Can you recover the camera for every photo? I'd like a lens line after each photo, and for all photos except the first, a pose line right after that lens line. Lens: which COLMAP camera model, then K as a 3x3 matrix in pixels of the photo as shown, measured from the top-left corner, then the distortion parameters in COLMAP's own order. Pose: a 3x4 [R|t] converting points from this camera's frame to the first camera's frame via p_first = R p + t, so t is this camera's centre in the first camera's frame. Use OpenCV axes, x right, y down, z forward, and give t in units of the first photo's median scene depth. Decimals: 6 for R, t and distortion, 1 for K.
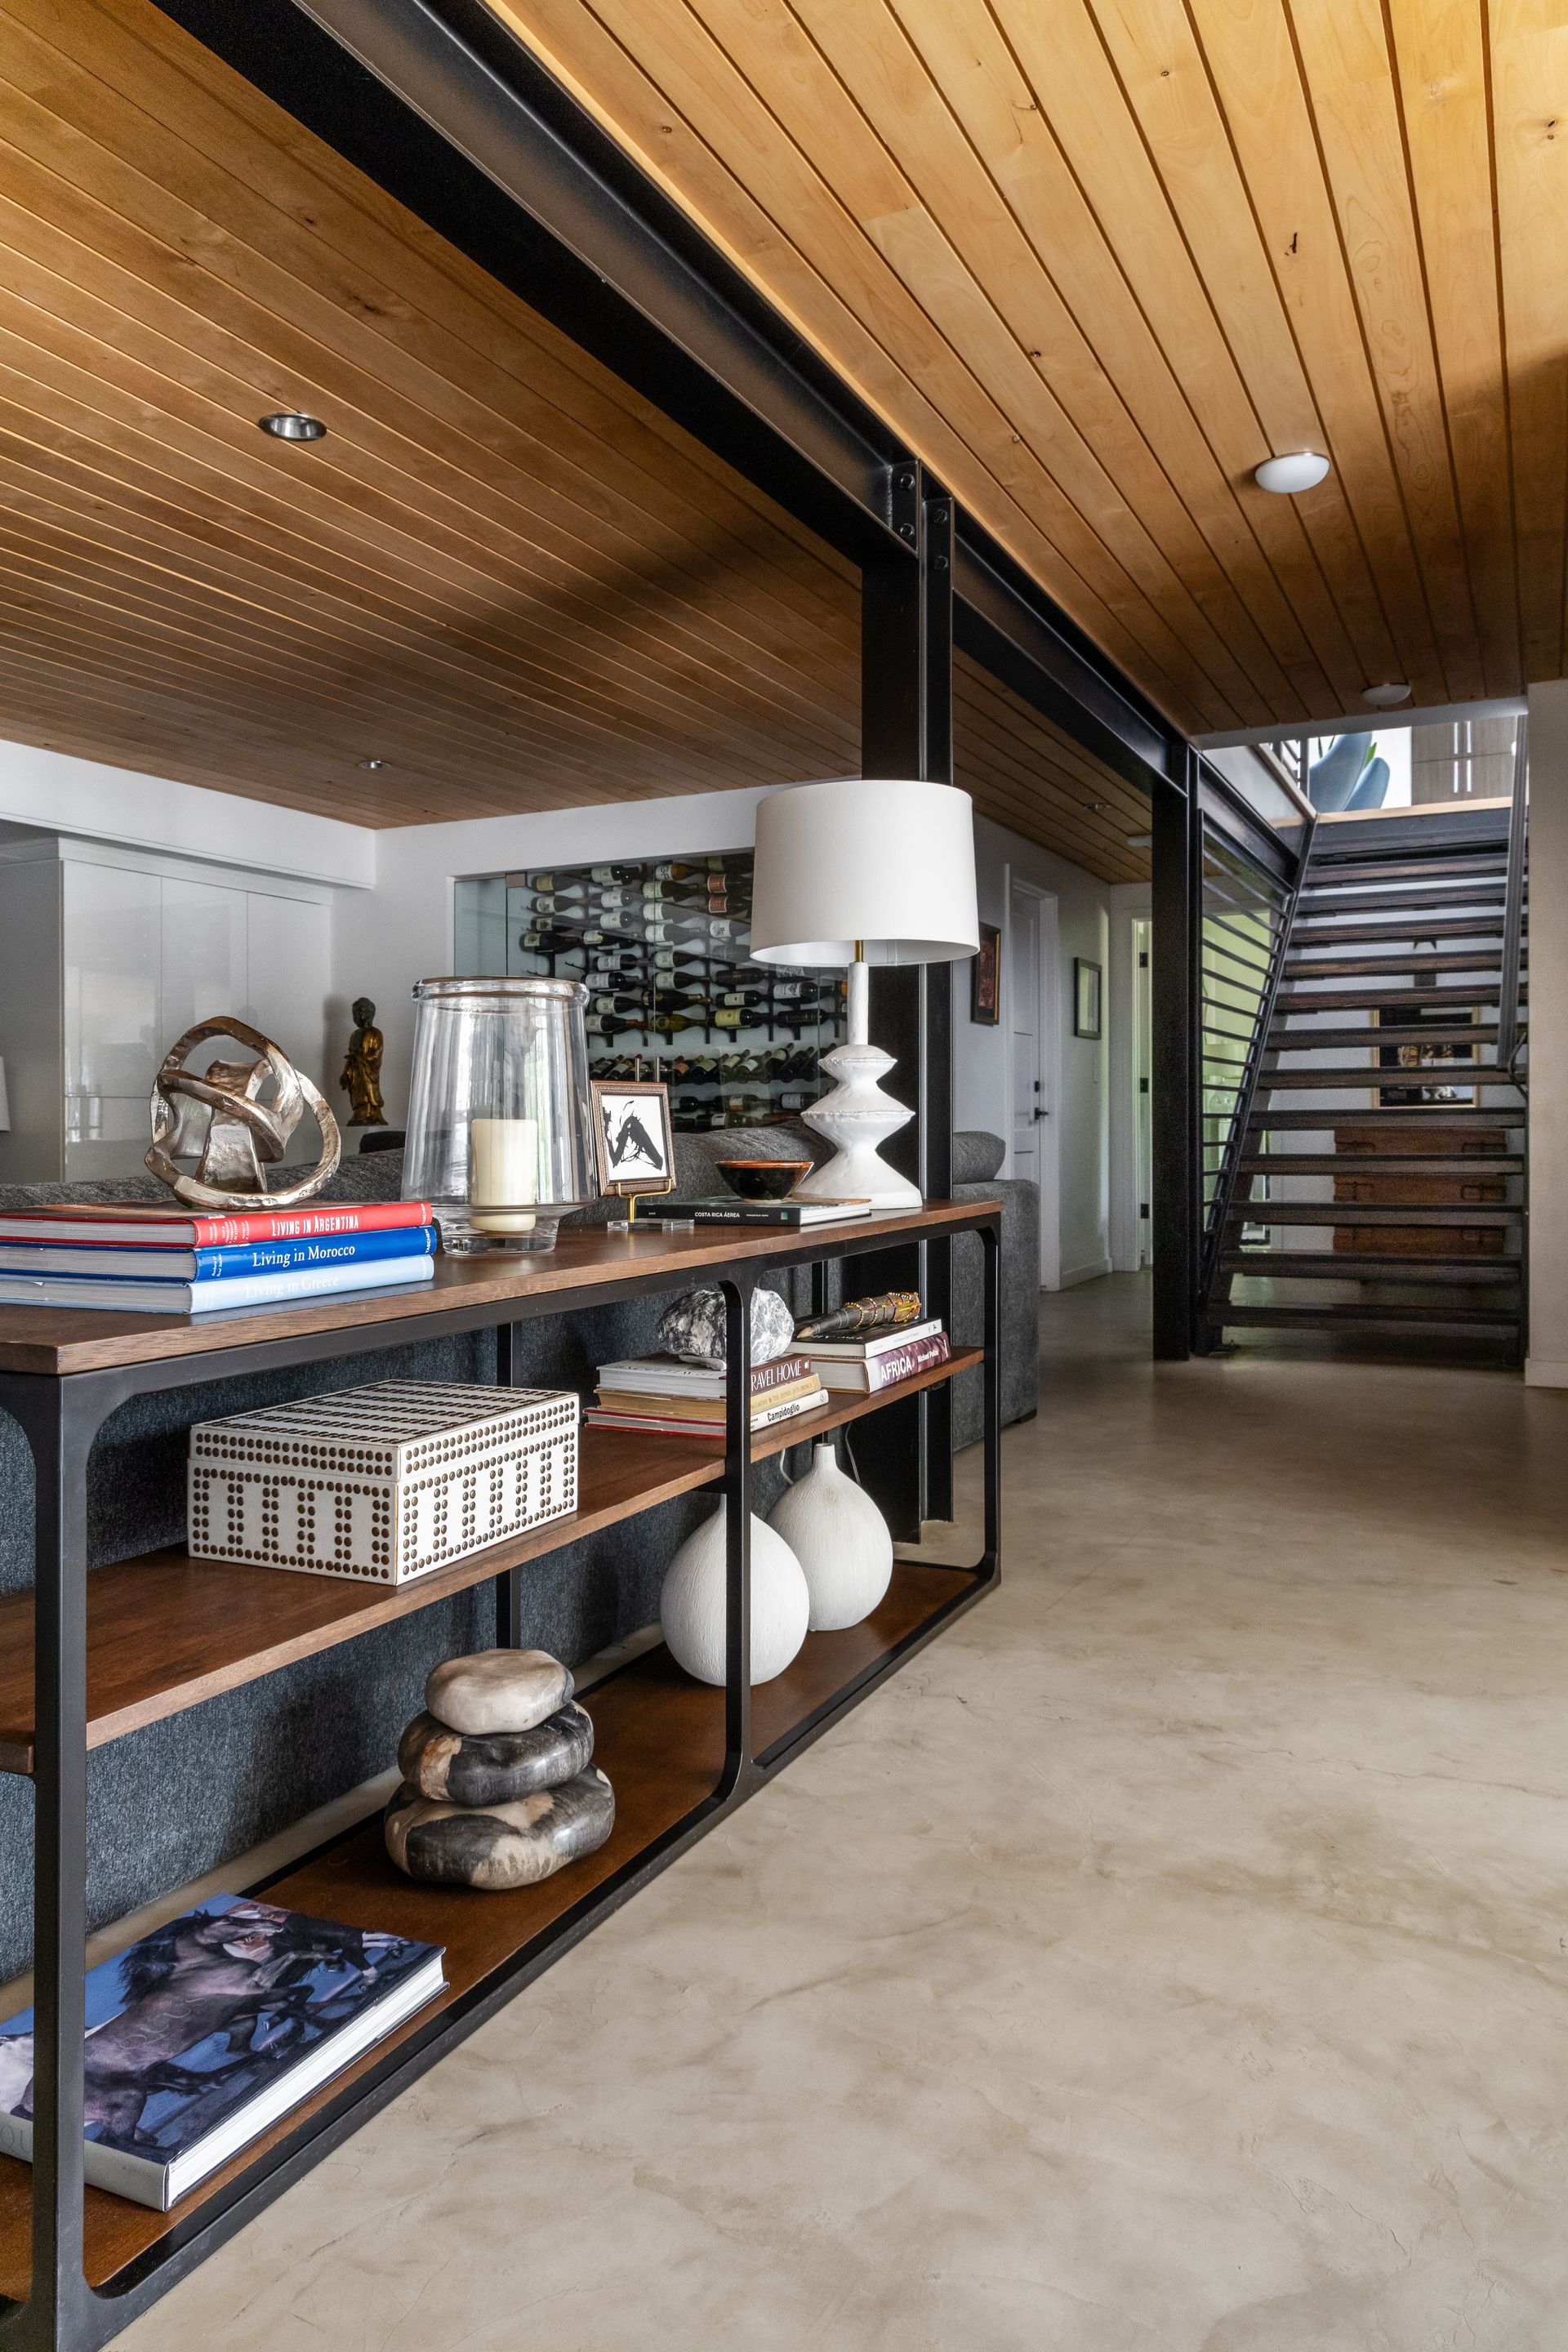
lens RADIAL K [[1573.8, 0, 786.0], [0, 1573.8, 1098.9], [0, 0, 1]] dist [-0.001087, -0.000366]
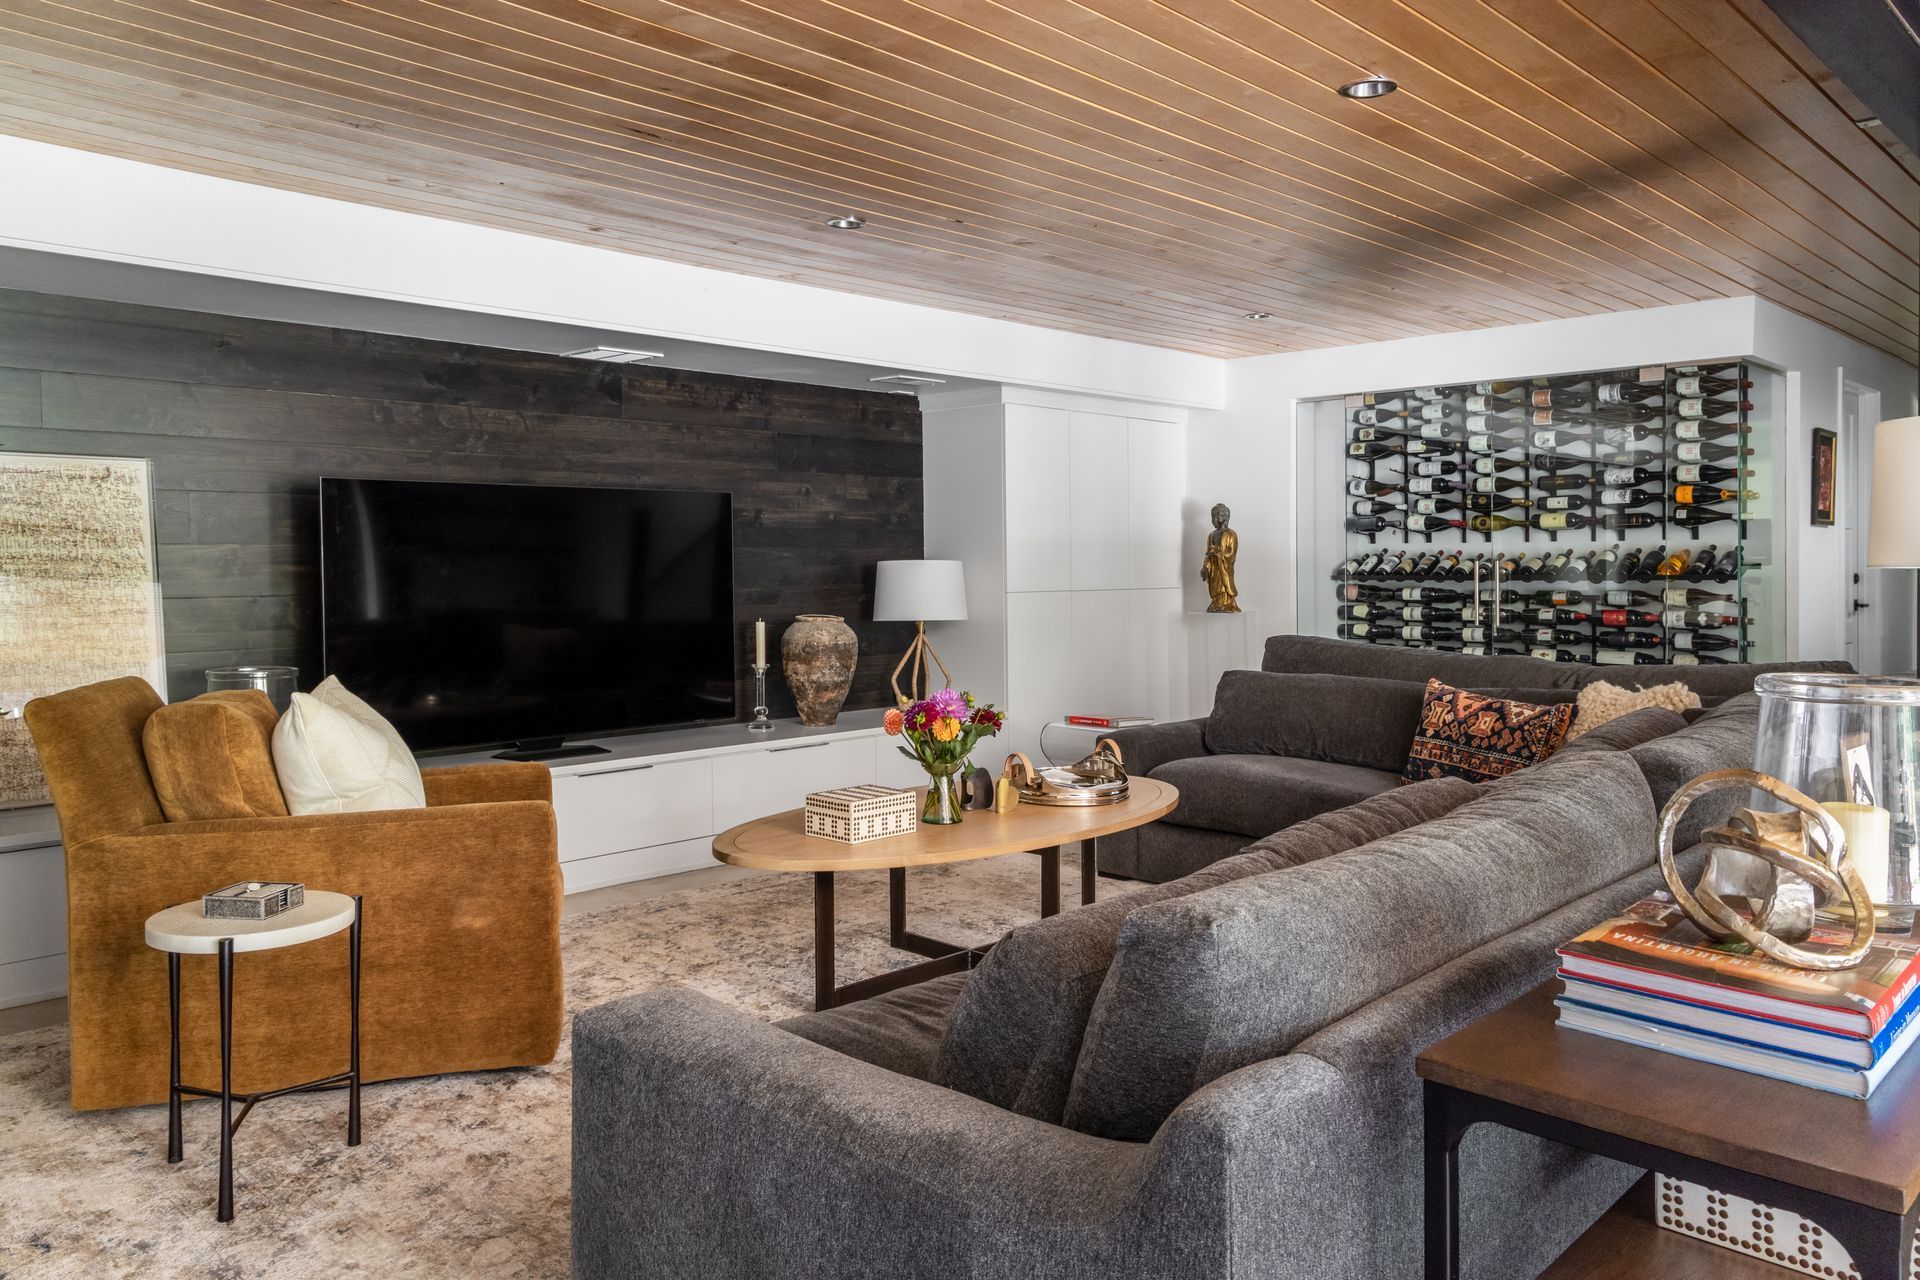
lens RADIAL K [[1331.2, 0, 968.8], [0, 1331.2, 555.2], [0, 0, 1]] dist [-0.000289, 0.002342]
pose [[0.943230, 0.009184, -0.332013, -0.110095], [-0.003078, 0.999816, 0.018910, -0.042632], [0.332125, -0.016814, 0.943085, -0.011655]]
